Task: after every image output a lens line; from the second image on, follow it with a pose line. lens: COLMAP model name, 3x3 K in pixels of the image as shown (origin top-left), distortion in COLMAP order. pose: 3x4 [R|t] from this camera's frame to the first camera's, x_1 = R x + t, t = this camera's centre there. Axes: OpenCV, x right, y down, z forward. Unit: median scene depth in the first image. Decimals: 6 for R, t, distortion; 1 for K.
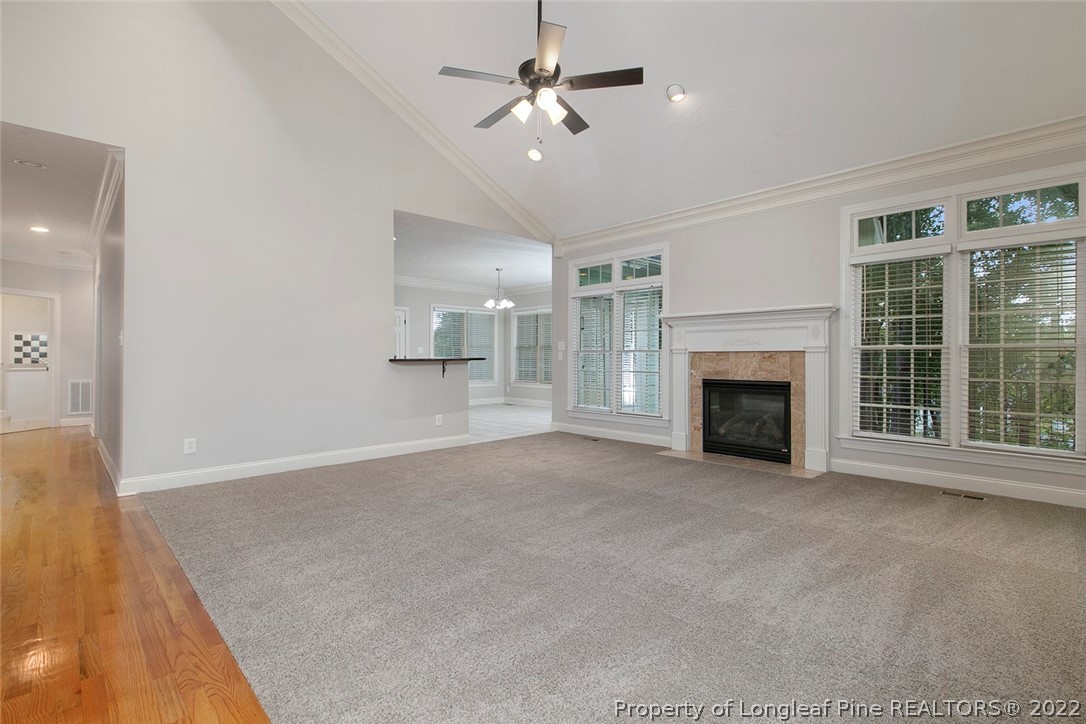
lens RADIAL K [[497.0, 0, 536.7], [0, 497.0, 358.6], [0, 0, 1]] dist [0.000457, 0.000280]
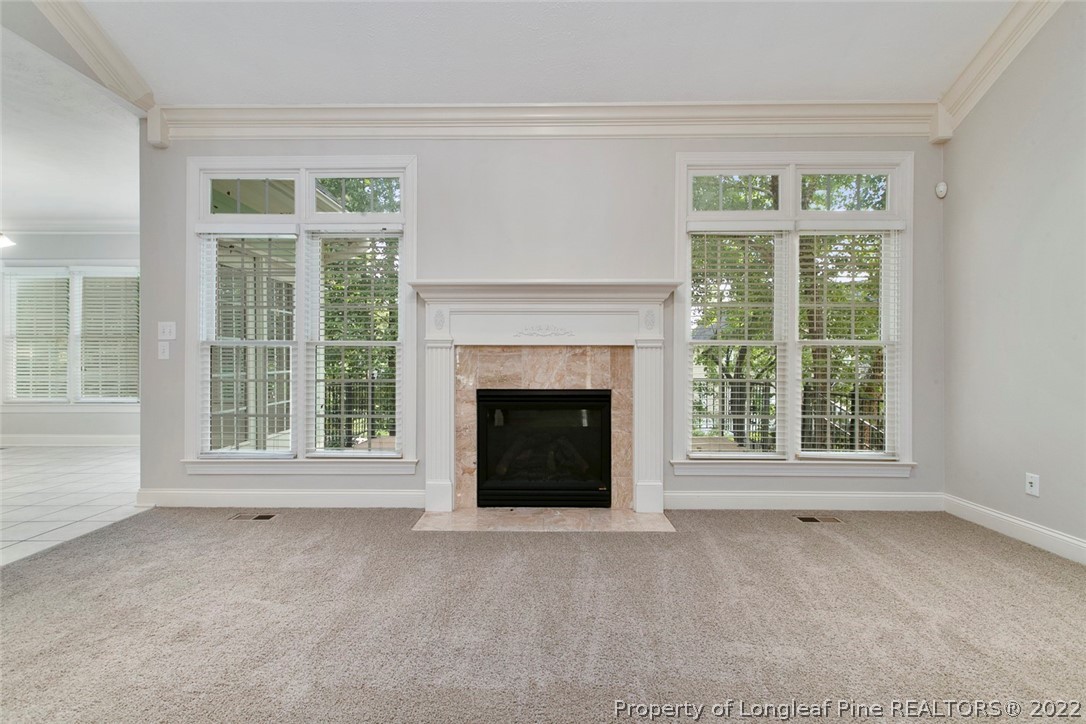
lens RADIAL K [[503.3, 0, 536.1], [0, 503.3, 362.2], [0, 0, 1]] dist [0.001339, 0.000174]
pose [[0.706806, -0.003739, 0.707398, -0.058334], [0.000614, 0.999989, 0.004673, 0.004223], [-0.707408, -0.002868, 0.706800, 0.520513]]
